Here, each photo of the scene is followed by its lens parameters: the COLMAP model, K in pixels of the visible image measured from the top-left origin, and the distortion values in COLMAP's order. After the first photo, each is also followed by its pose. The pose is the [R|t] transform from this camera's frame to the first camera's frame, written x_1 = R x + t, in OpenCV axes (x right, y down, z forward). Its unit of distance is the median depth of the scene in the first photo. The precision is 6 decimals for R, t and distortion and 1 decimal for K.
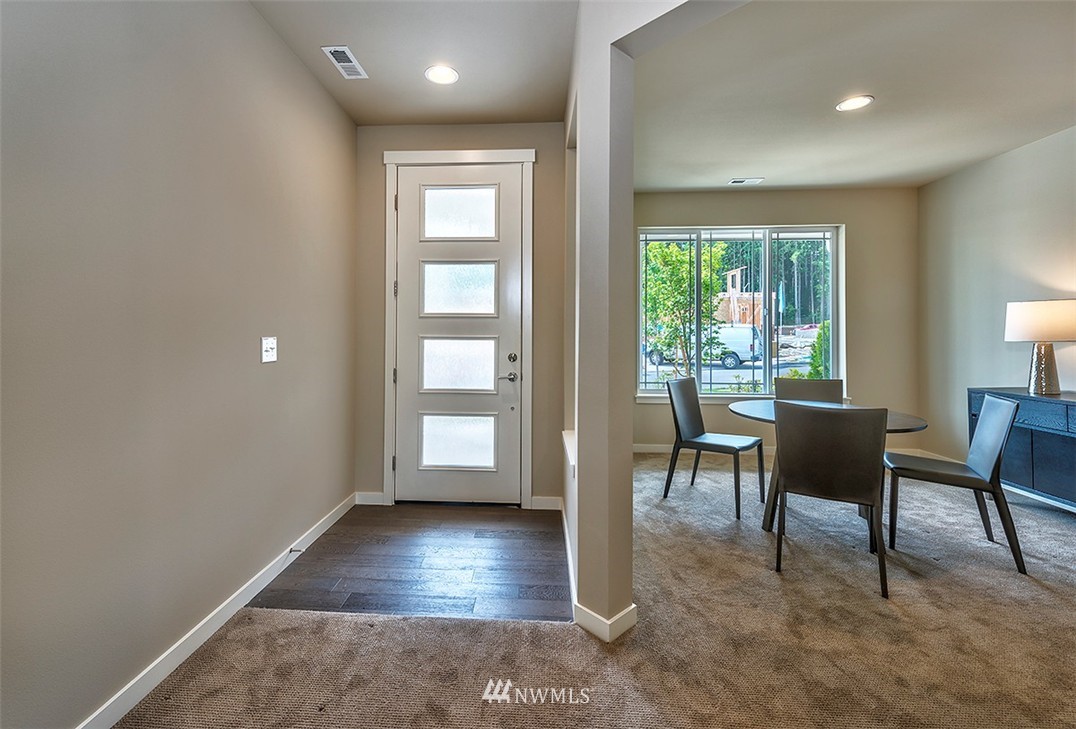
lens RADIAL K [[461.0, 0, 504.1], [0, 461.0, 329.7], [0, 0, 1]] dist [0.000171, -0.000974]
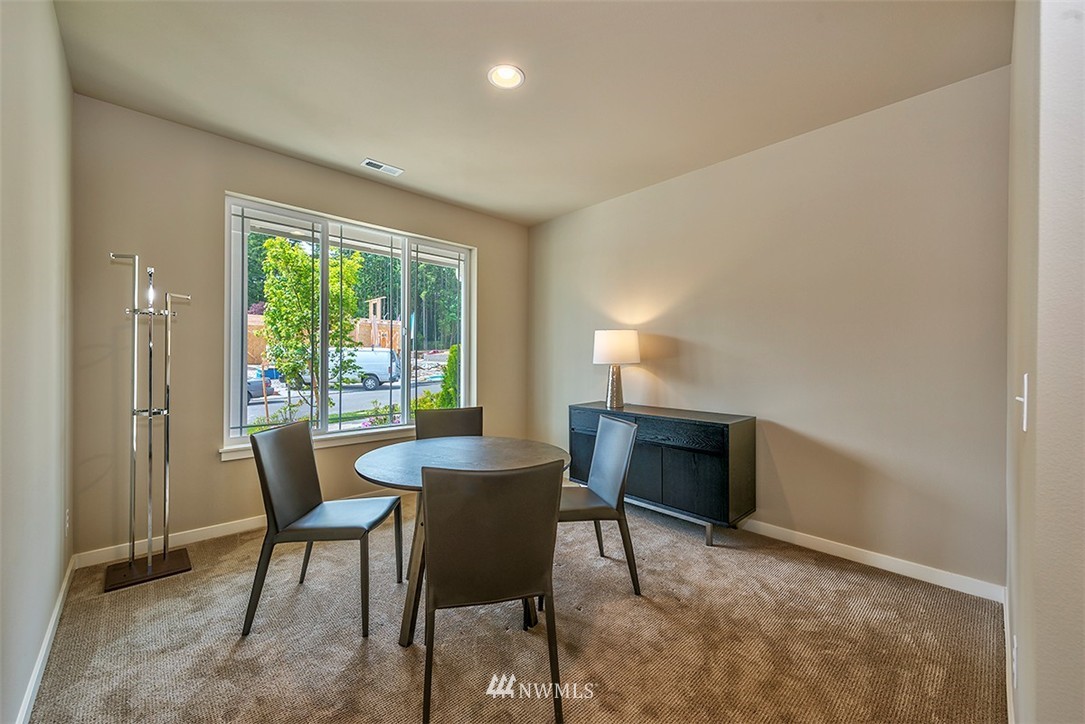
lens RADIAL K [[424.0, 0, 541.6], [0, 424.0, 358.7], [0, 0, 1]] dist [0.010196, -0.000086]
pose [[0.670496, 0.003038, 0.741907, 0.113184], [-0.012323, 0.999899, 0.007042, 0.003552], [-0.741810, -0.013864, 0.670466, 0.208115]]
